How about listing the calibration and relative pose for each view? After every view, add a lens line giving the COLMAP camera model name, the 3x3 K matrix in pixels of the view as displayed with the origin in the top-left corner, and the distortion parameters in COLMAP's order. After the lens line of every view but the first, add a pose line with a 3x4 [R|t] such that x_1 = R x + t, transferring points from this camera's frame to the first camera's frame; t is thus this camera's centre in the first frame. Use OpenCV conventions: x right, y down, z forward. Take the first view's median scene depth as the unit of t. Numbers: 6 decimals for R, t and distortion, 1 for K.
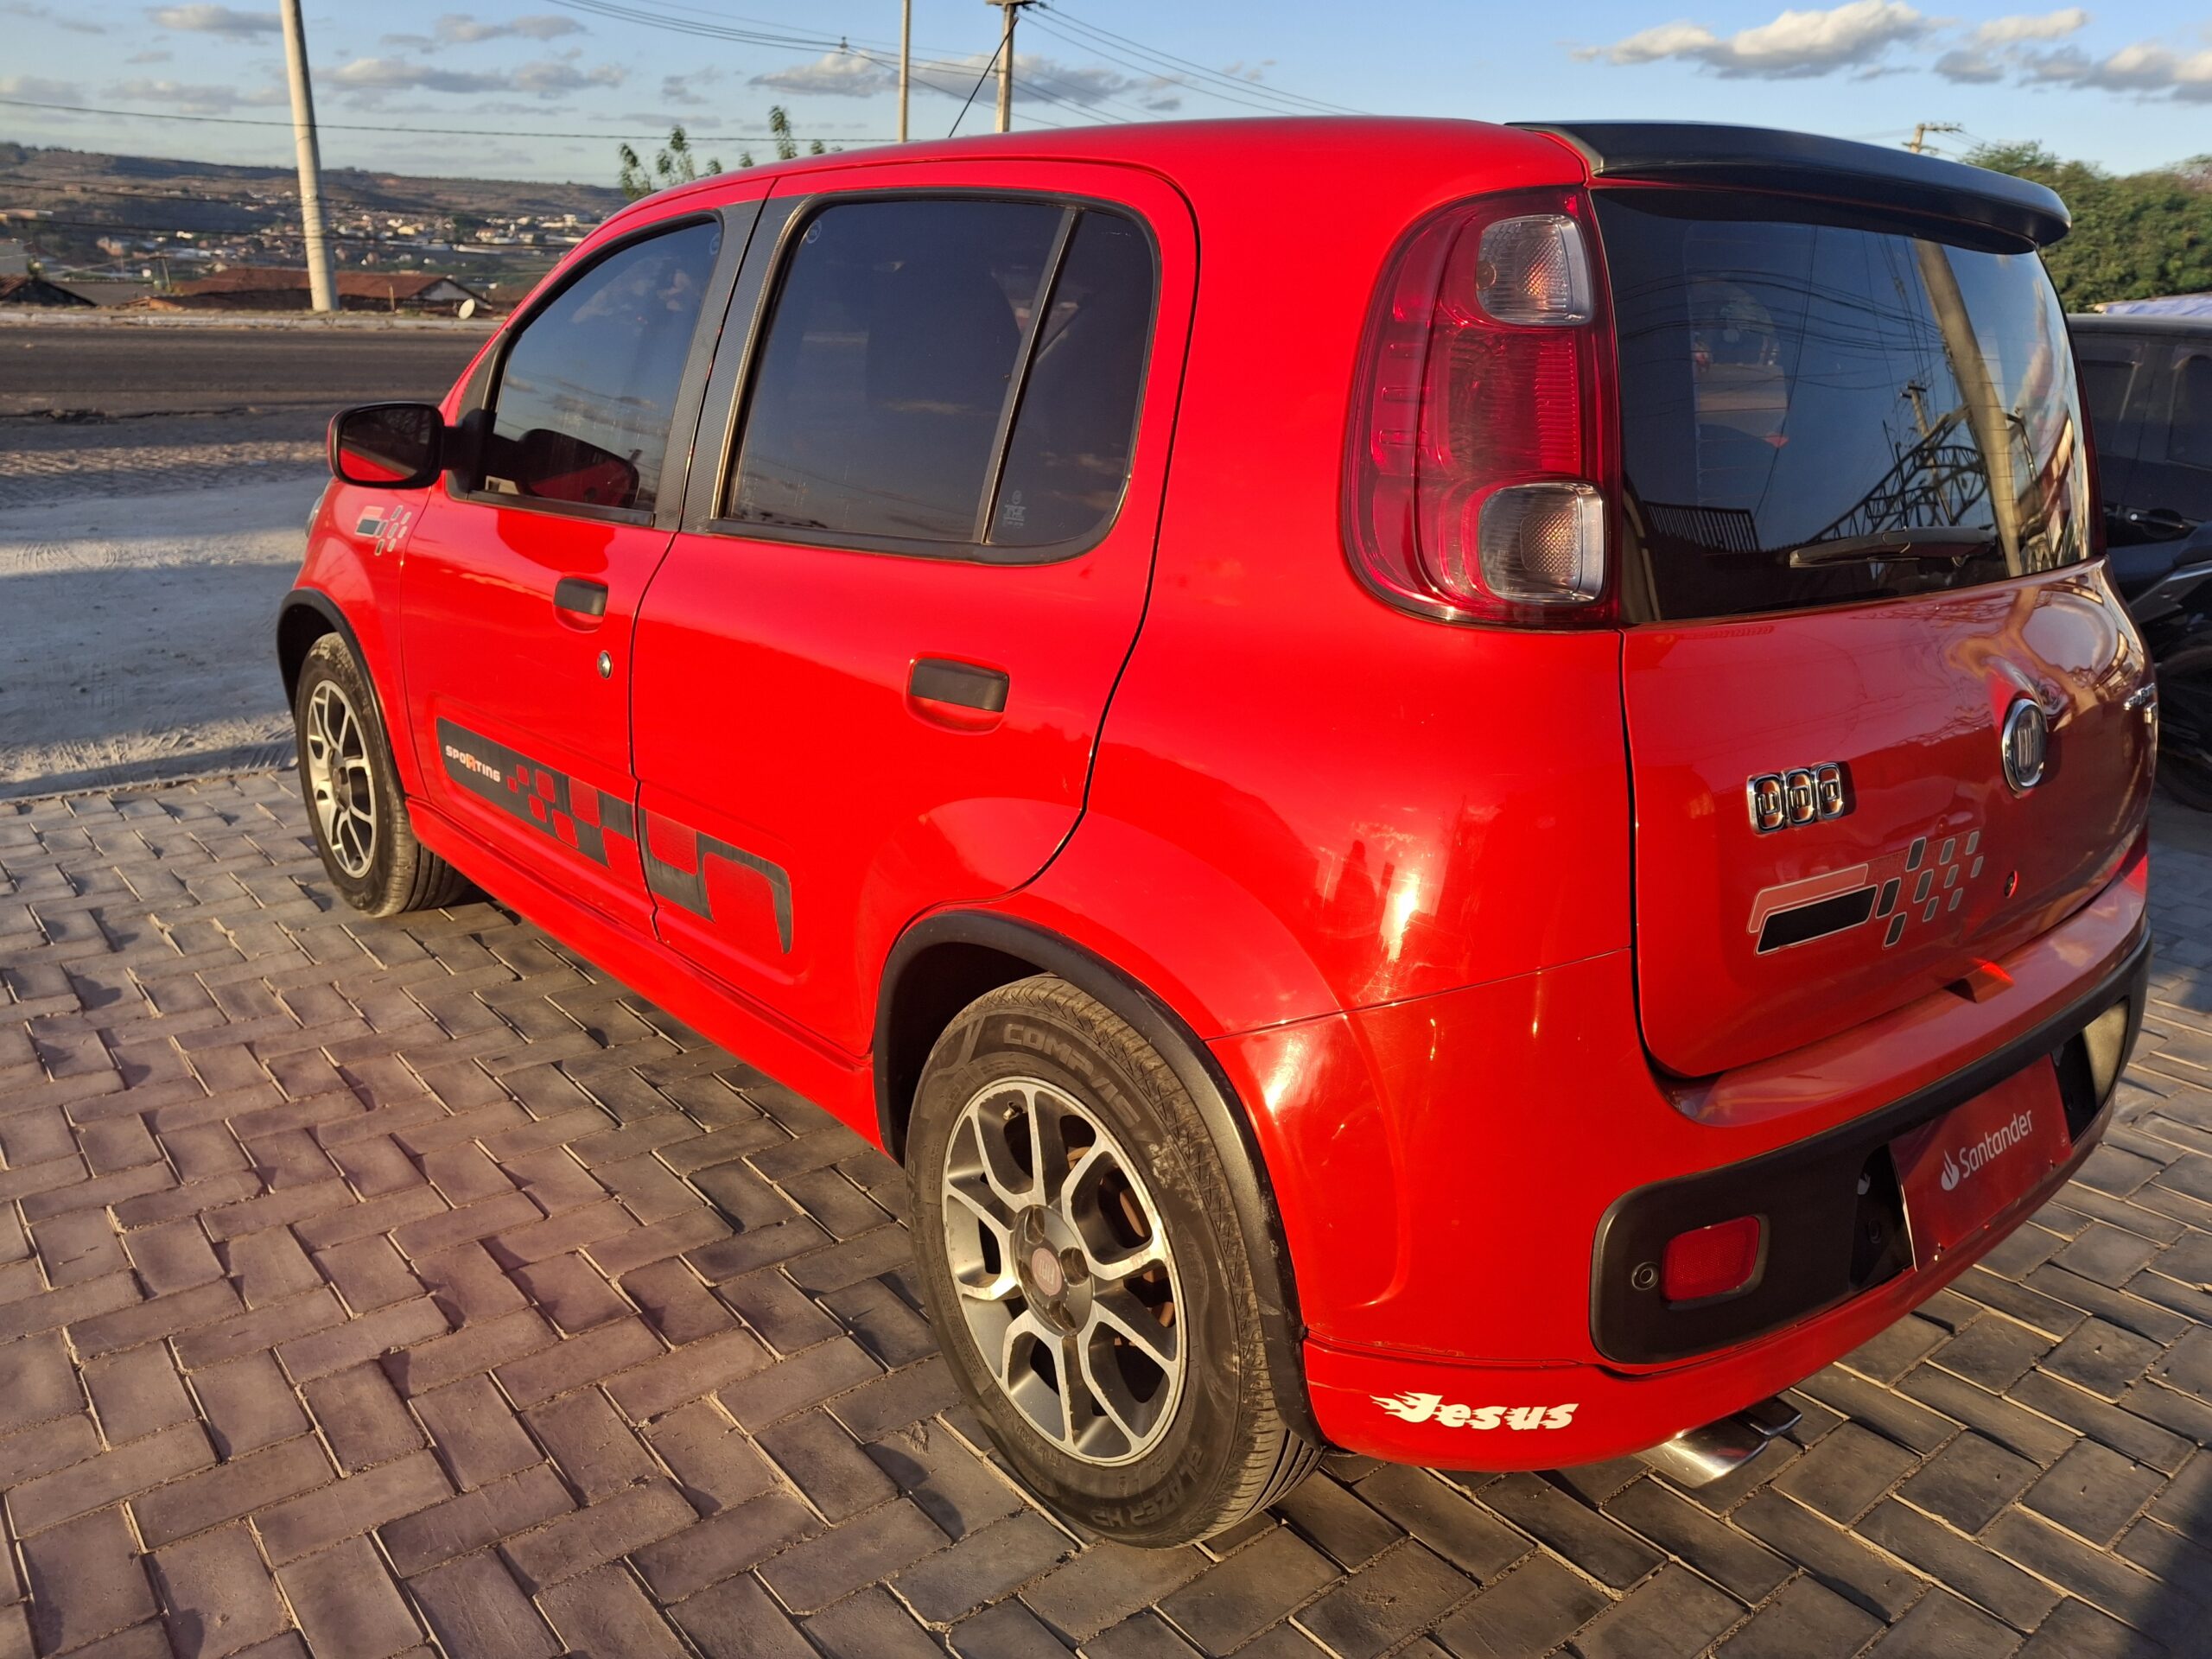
lens RADIAL K [[1687.2, 0, 1112.5], [0, 1687.2, 798.0], [0, 0, 1]] dist [-0.022591, 0.010223]
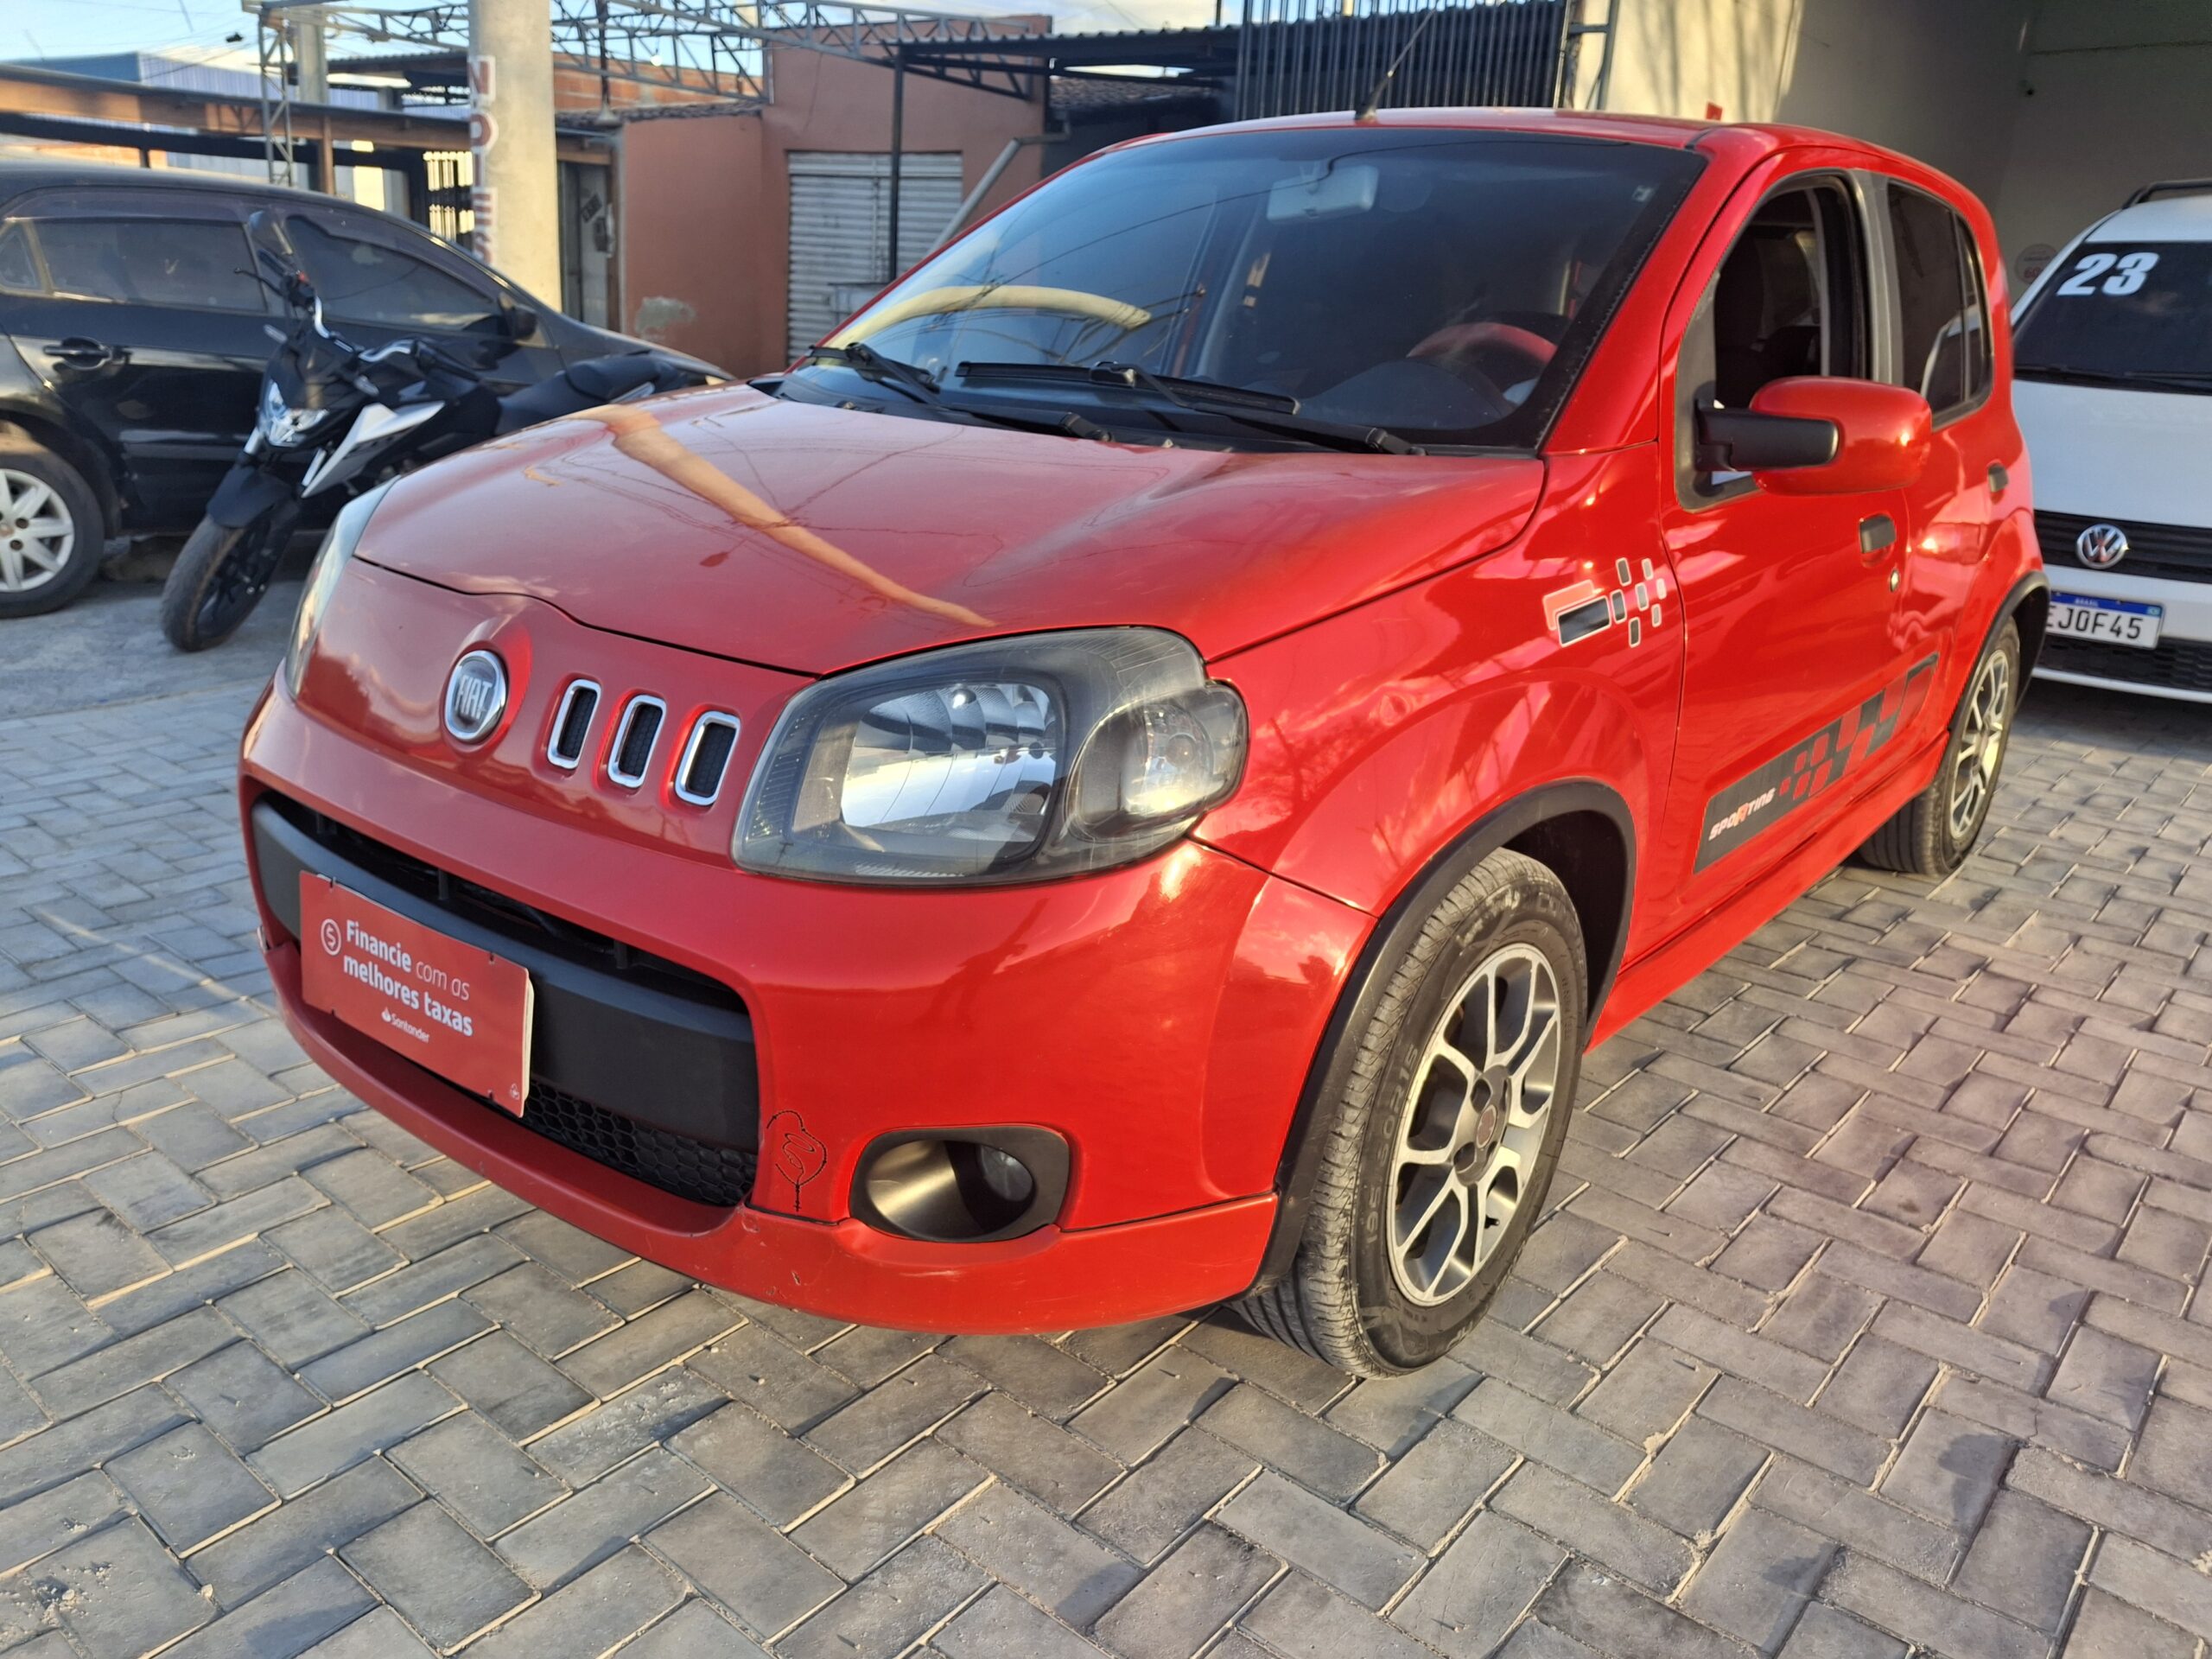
lens RADIAL K [[1687.2, 0, 1122.3], [0, 1687.2, 817.4], [0, 0, 1]] dist [-0.022591, 0.010223]
pose [[-0.193291, -0.332883, 0.922945, -1.141135], [0.218472, 0.902465, 0.371251, -0.410849], [-0.956508, 0.273397, -0.101713, 1.446932]]
